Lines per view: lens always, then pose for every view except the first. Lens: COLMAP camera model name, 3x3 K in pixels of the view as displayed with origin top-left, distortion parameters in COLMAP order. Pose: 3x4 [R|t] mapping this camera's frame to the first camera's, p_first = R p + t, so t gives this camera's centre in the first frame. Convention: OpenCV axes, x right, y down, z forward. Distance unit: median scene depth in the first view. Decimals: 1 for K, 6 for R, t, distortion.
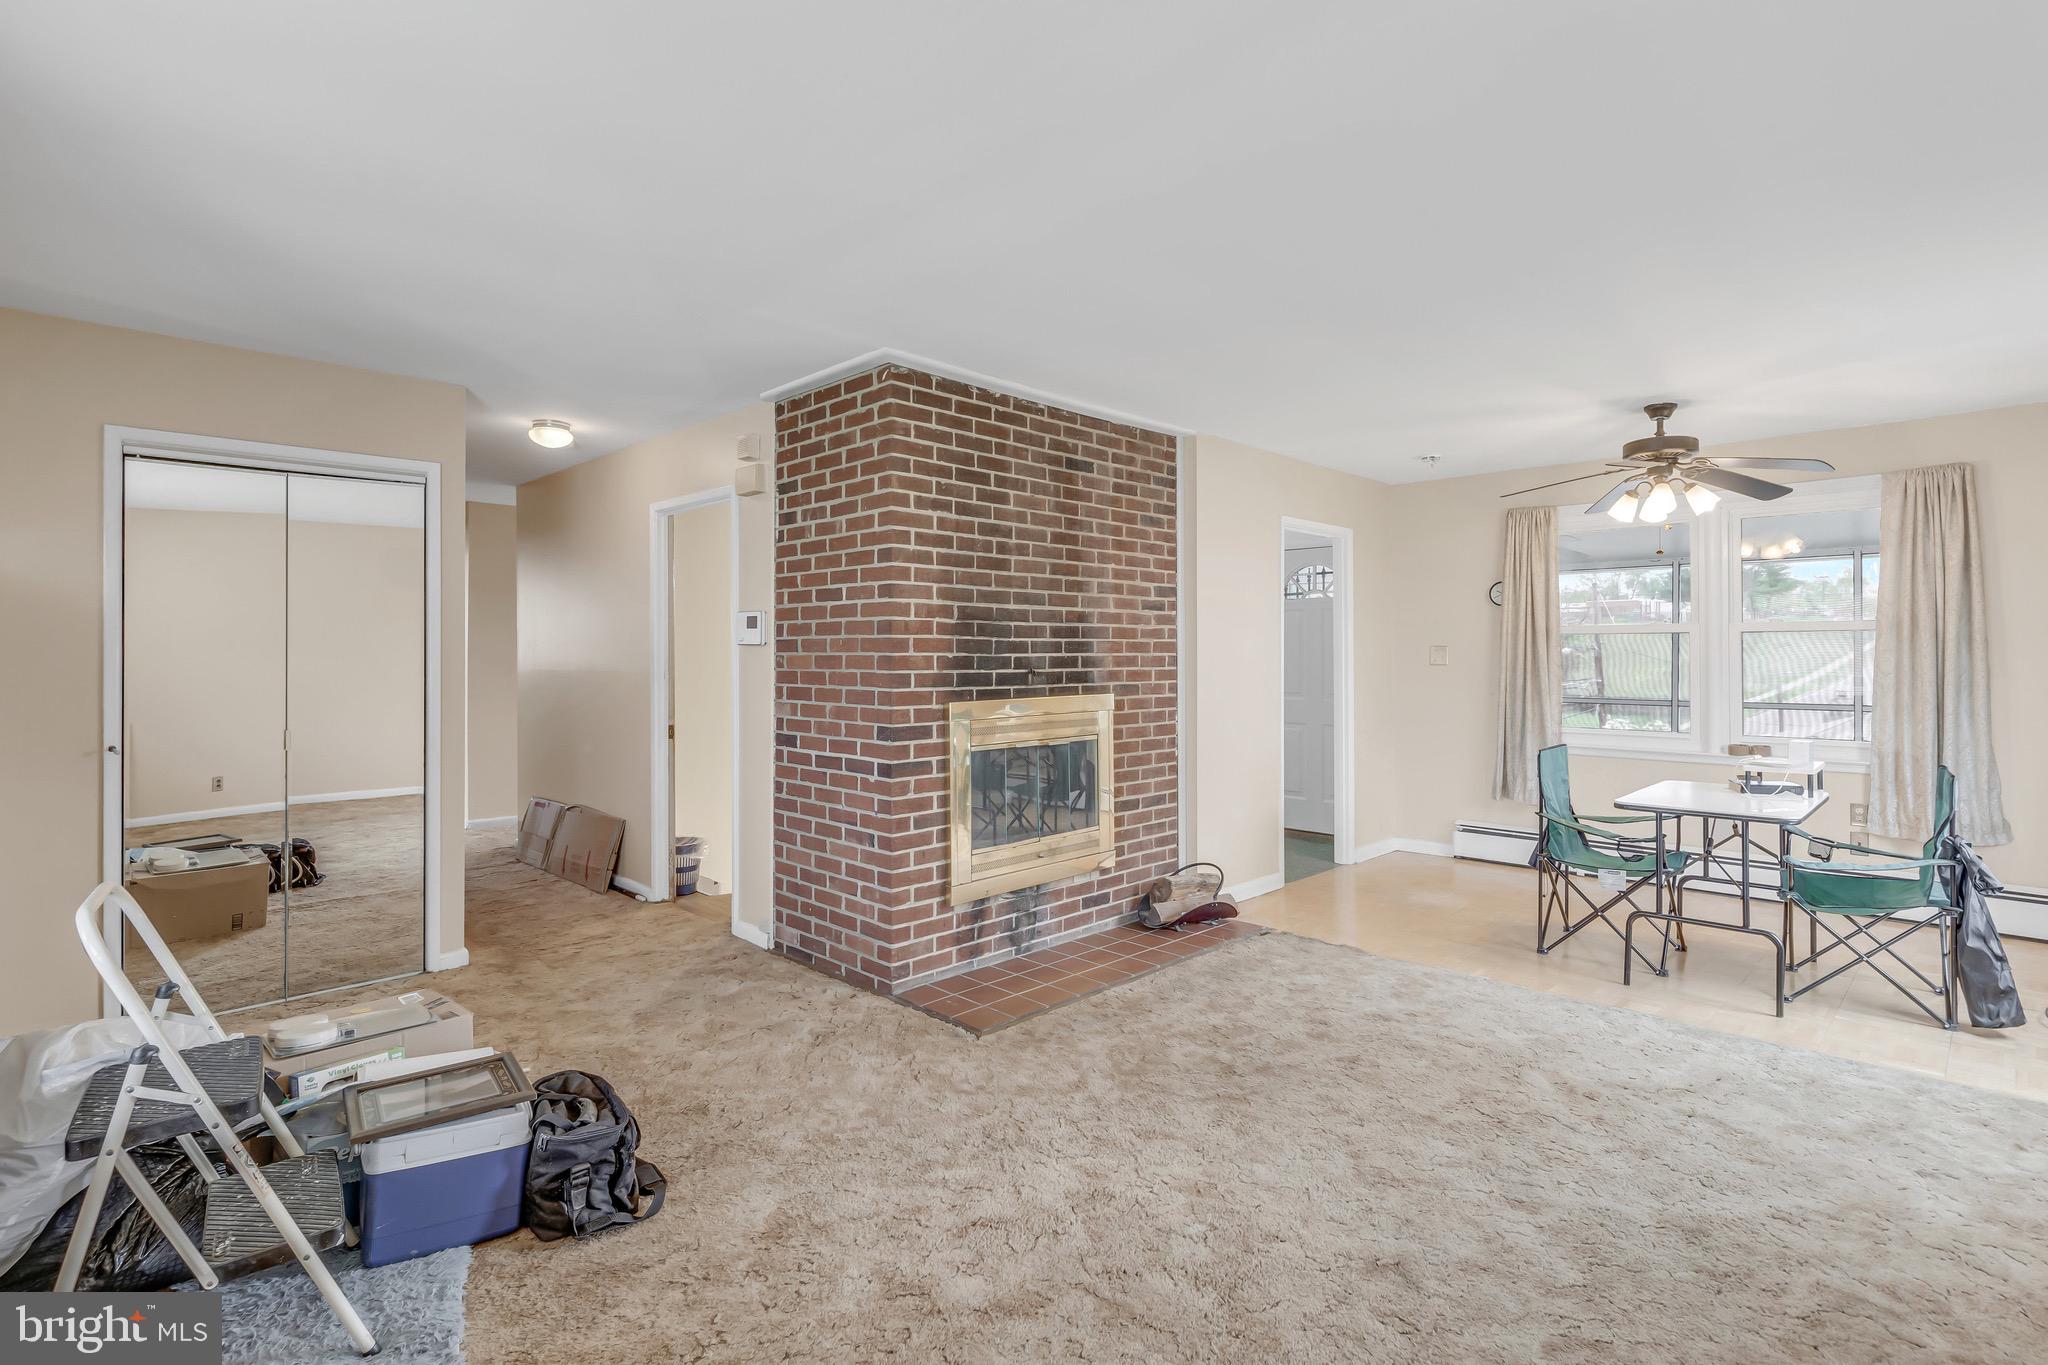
lens RADIAL K [[985.7, 0, 1026.2], [0, 985.7, 650.0], [0, 0, 1]] dist [-0.000533, -0.000159]
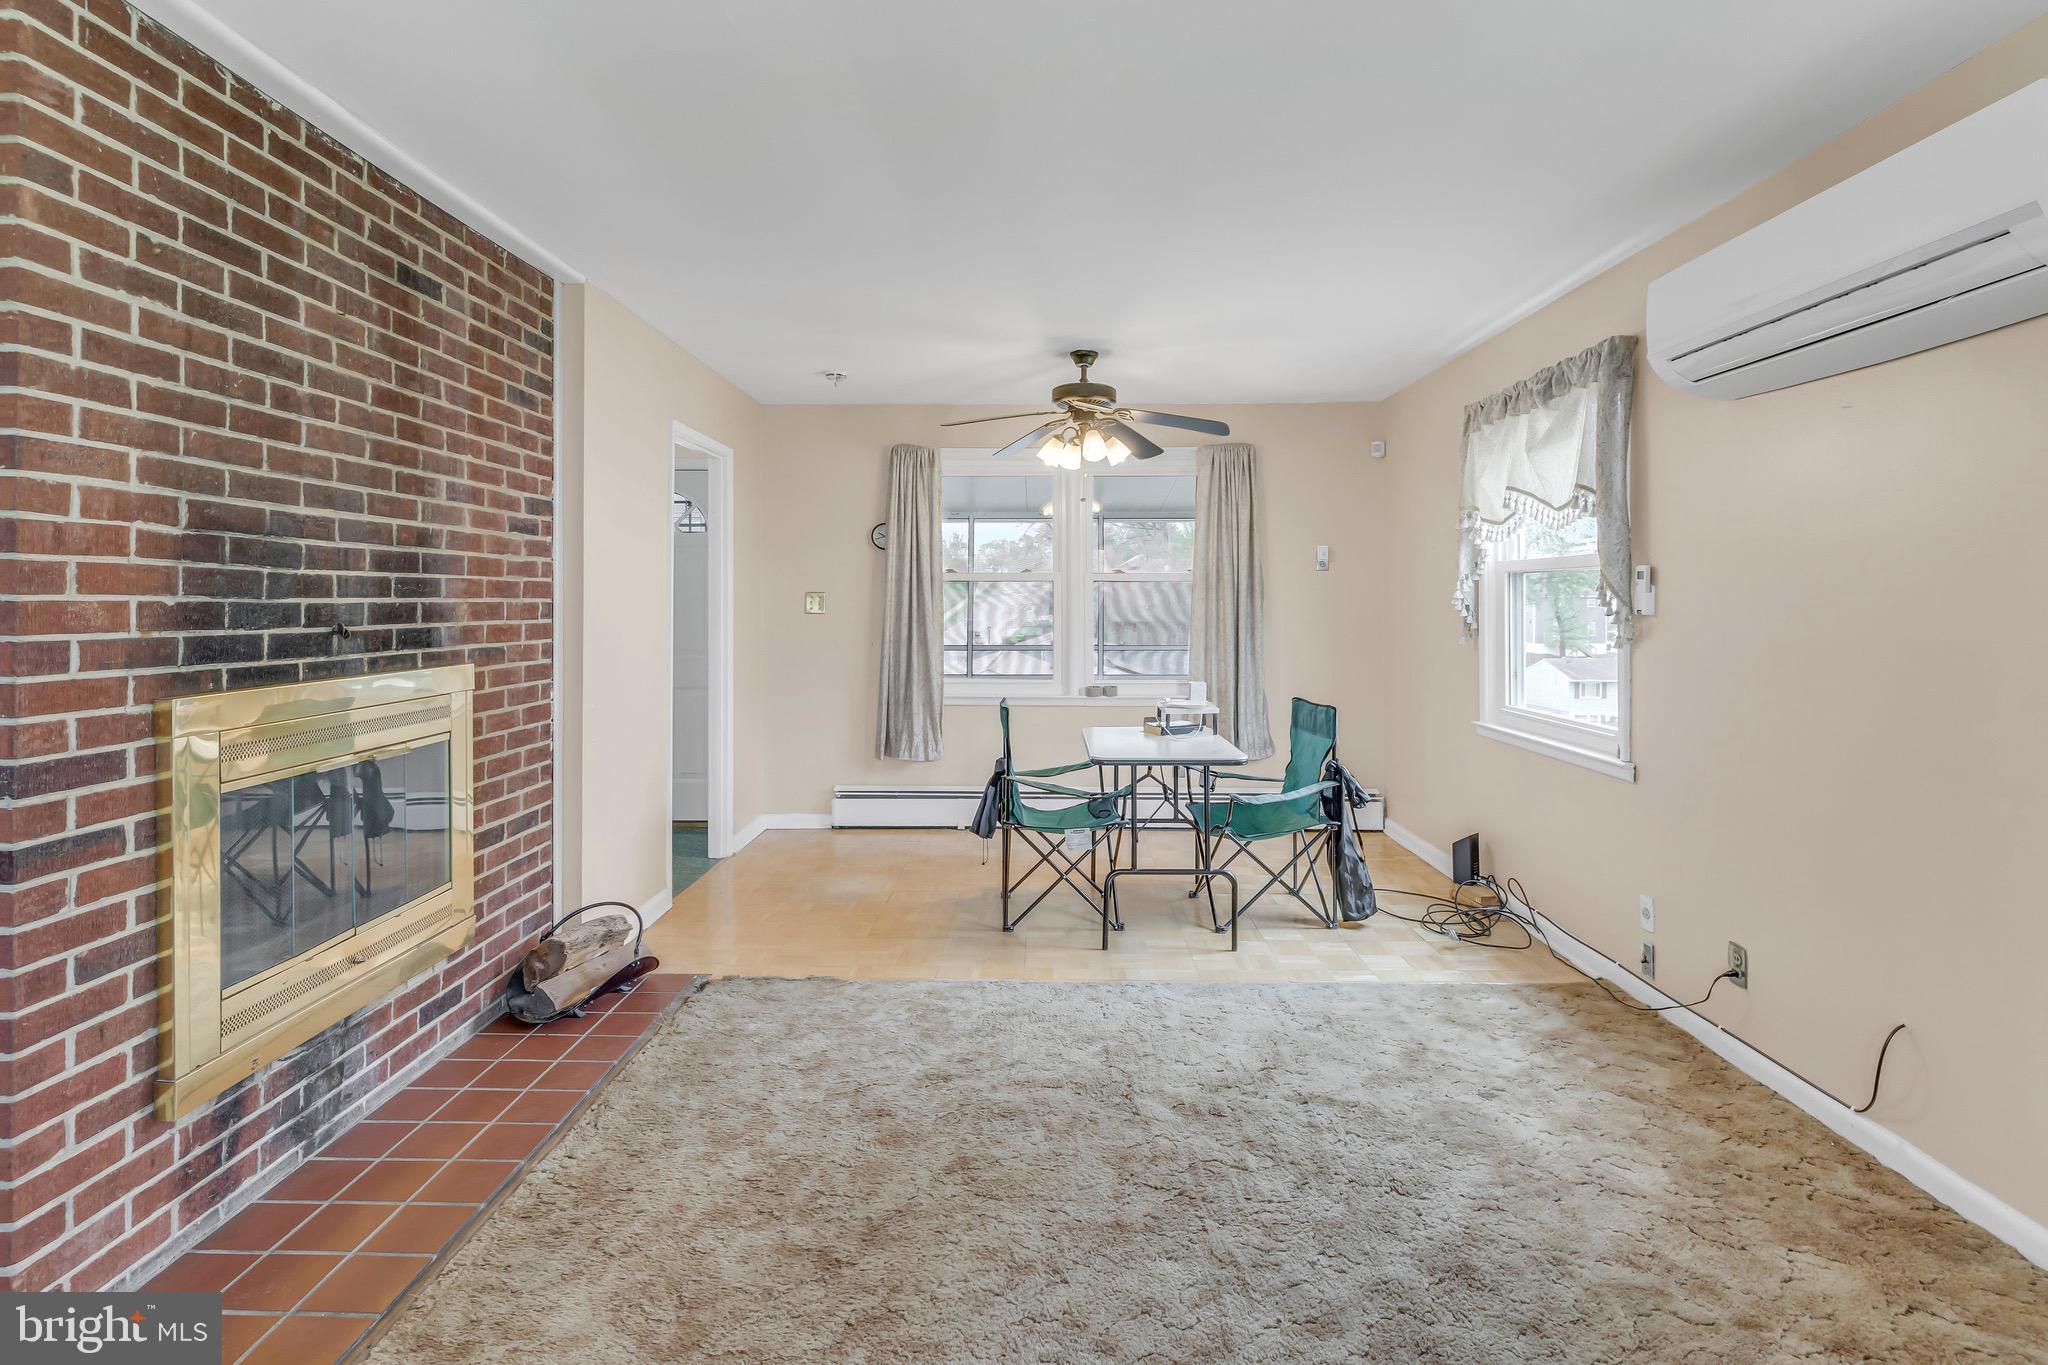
lens RADIAL K [[1003.5, 0, 1028.2], [0, 1003.5, 596.4], [0, 0, 1]] dist [0.000890, -0.000838]
pose [[0.718416, 0.005862, 0.695589, -0.109245], [-0.004996, 0.999982, -0.003267, 0.002522], [-0.695595, -0.001129, 0.718433, 0.327871]]
